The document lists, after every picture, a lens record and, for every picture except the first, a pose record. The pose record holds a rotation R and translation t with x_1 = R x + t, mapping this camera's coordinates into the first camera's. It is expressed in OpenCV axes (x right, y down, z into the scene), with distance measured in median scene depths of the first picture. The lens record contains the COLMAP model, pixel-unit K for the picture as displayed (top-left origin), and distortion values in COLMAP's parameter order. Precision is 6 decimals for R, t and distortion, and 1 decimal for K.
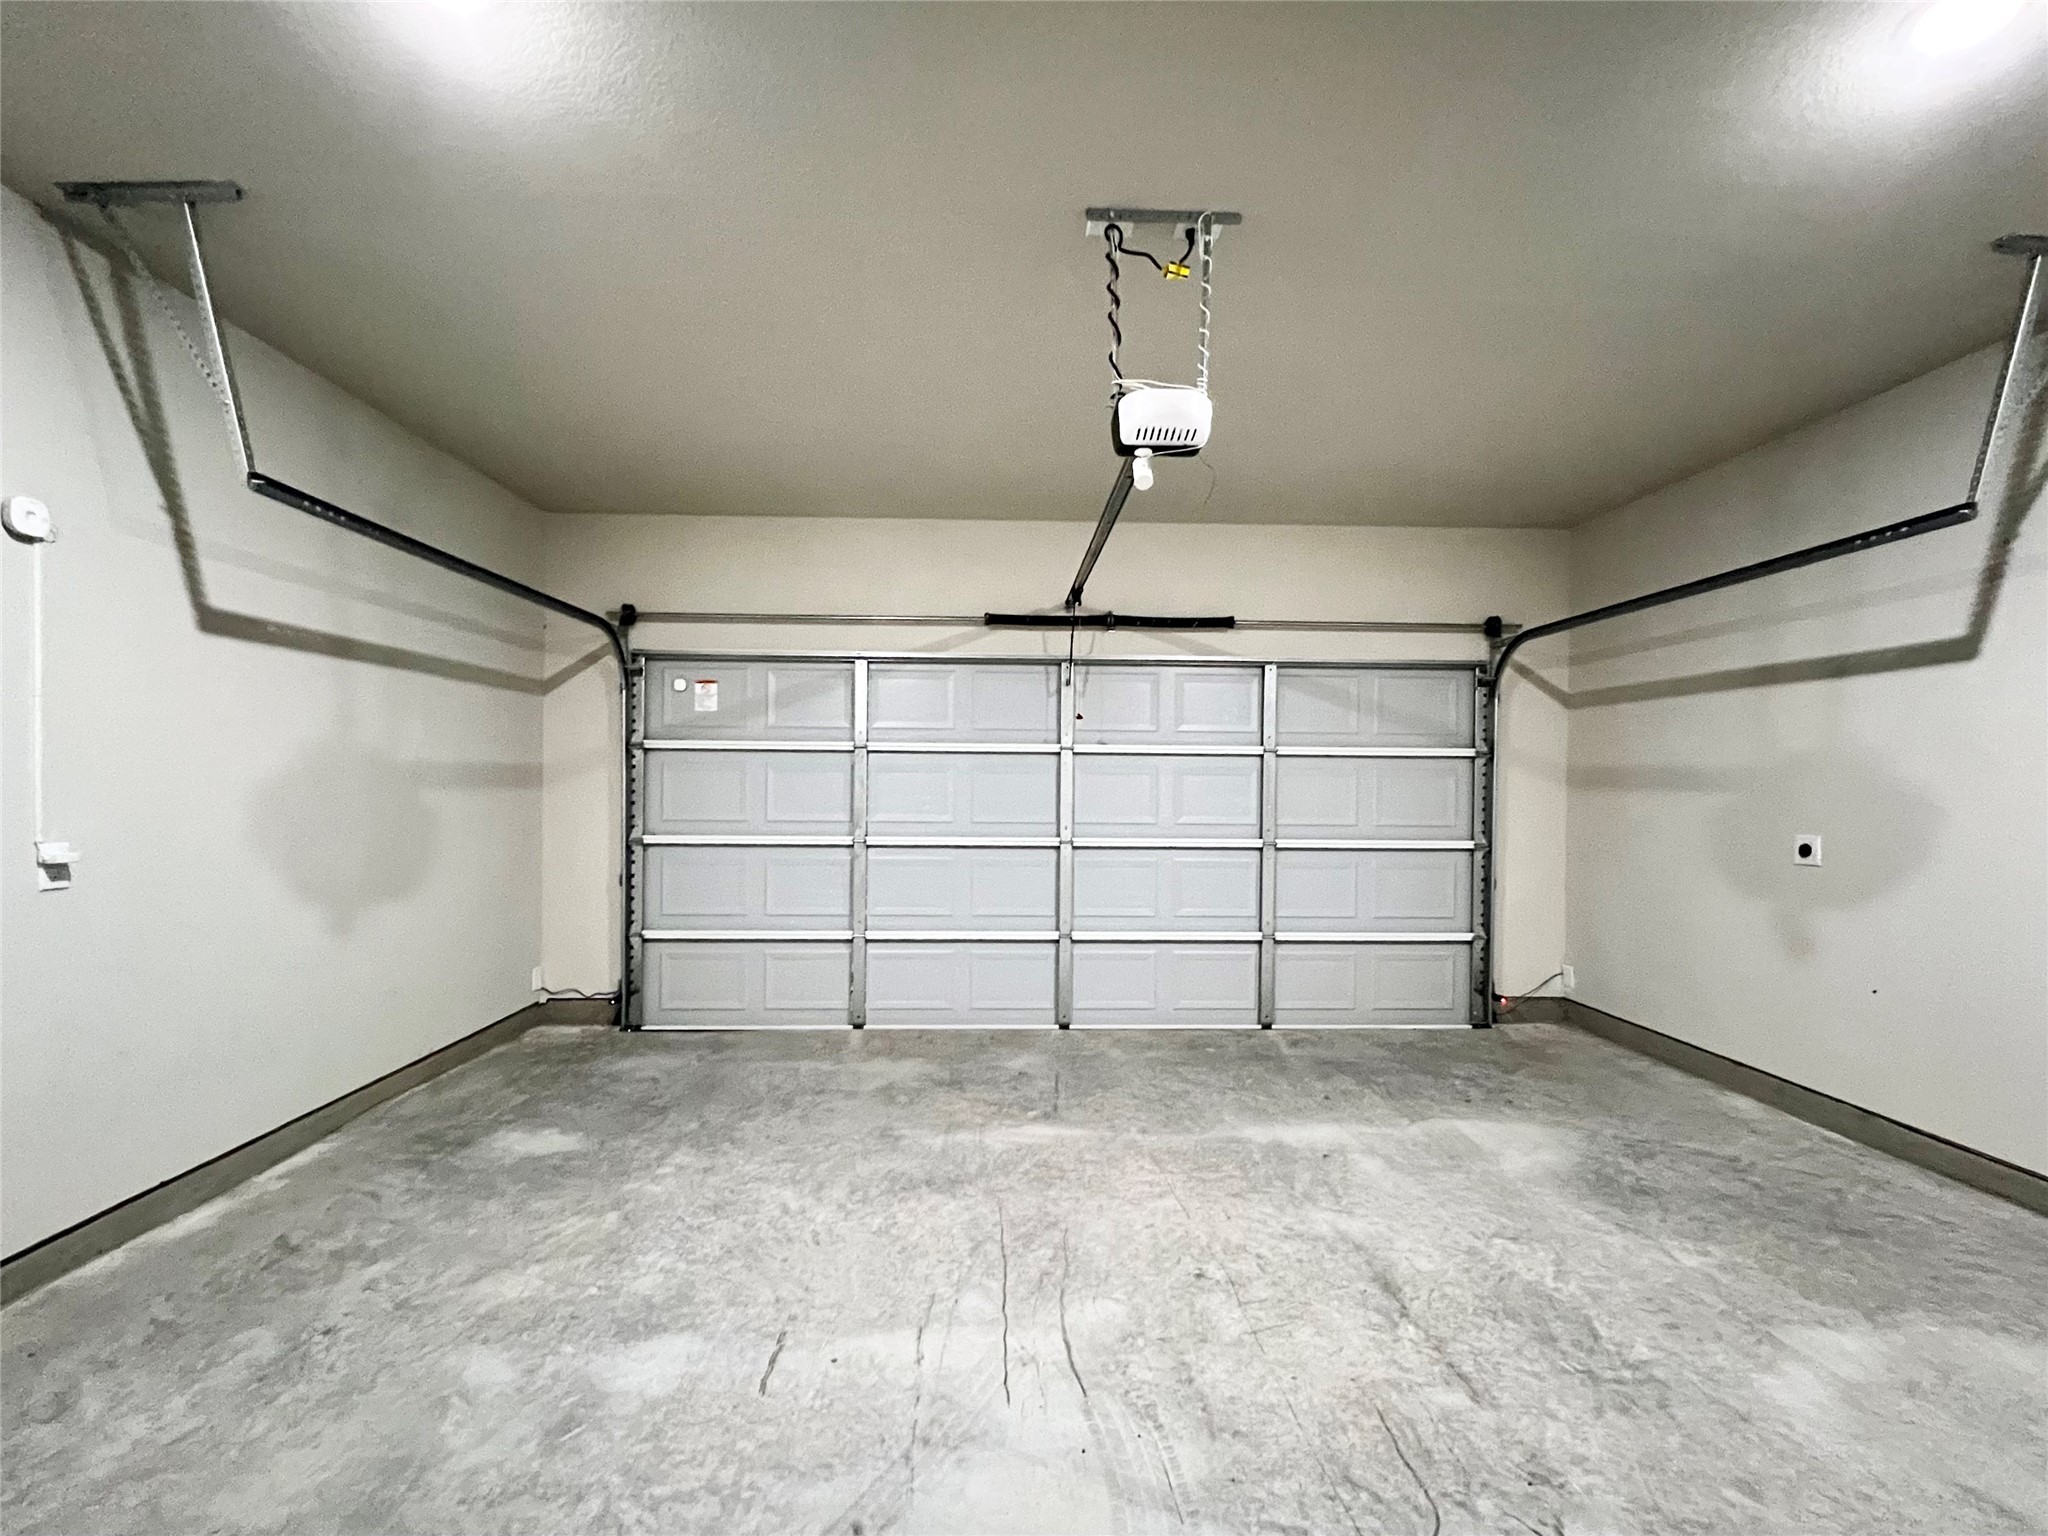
lens RADIAL K [[898.1, 0, 1016.9], [0, 898.1, 773.7], [0, 0, 1]] dist [0.001145, -0.000136]
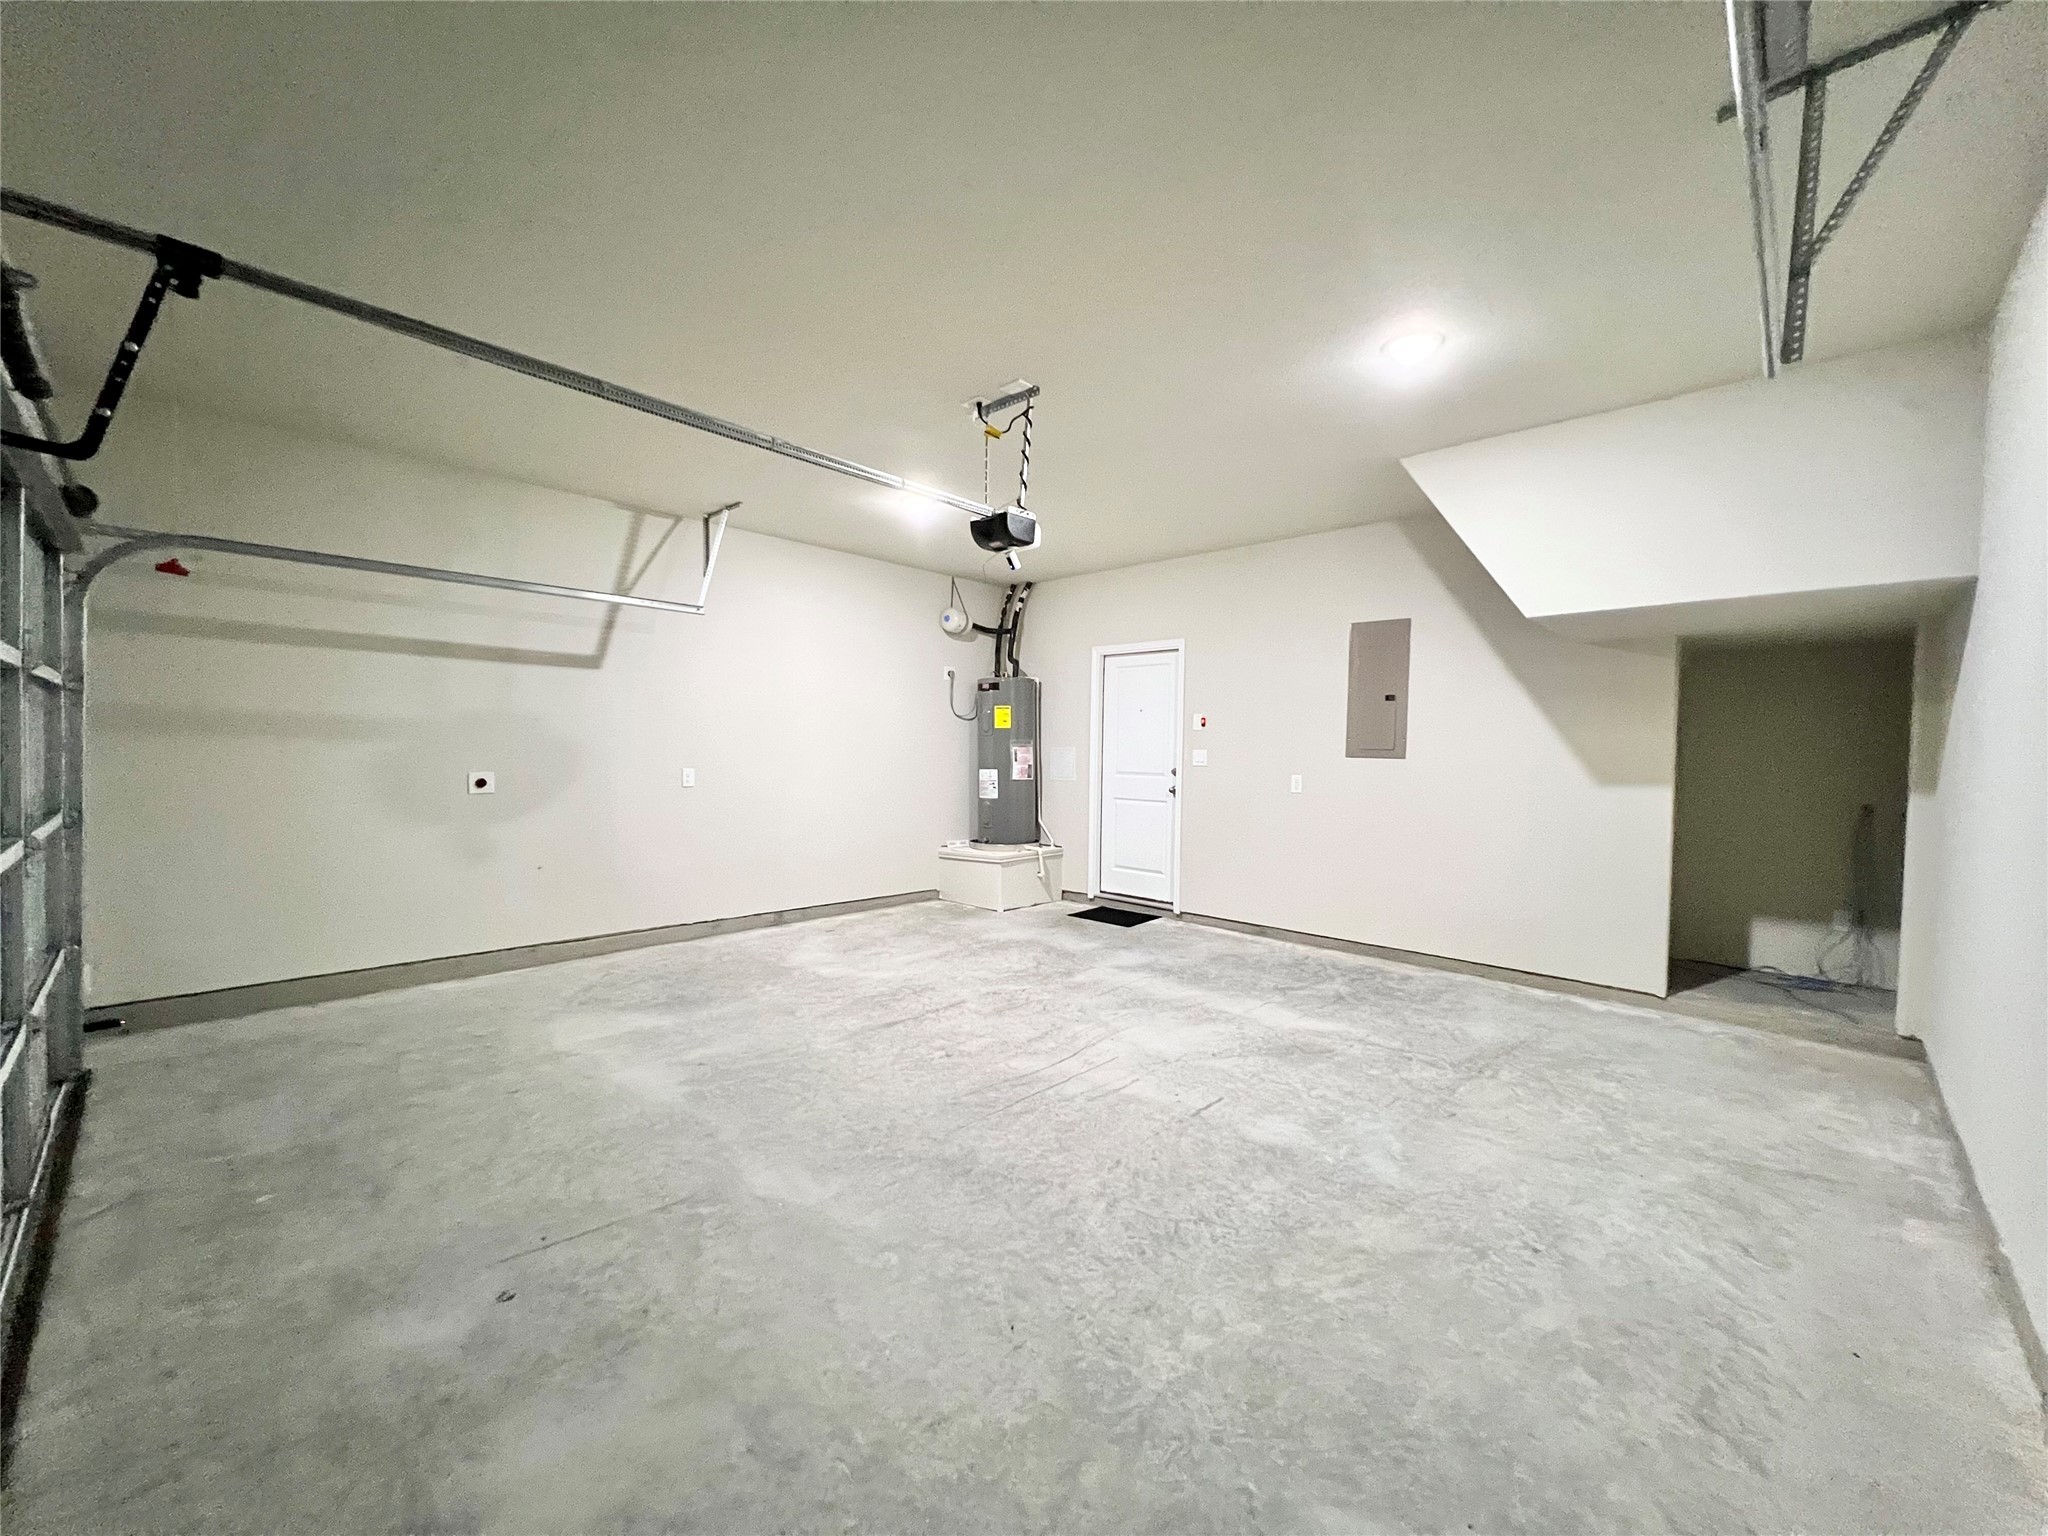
lens RADIAL K [[824.6, 0, 1020.1], [0, 824.6, 773.6], [0, 0, 1]] dist [-0.002837, -0.000125]
pose [[-0.694126, -0.040729, 0.718701, -0.810317], [-0.030501, 0.999166, 0.027165, 0.014427], [-0.719207, -0.003065, -0.694789, 1.707371]]
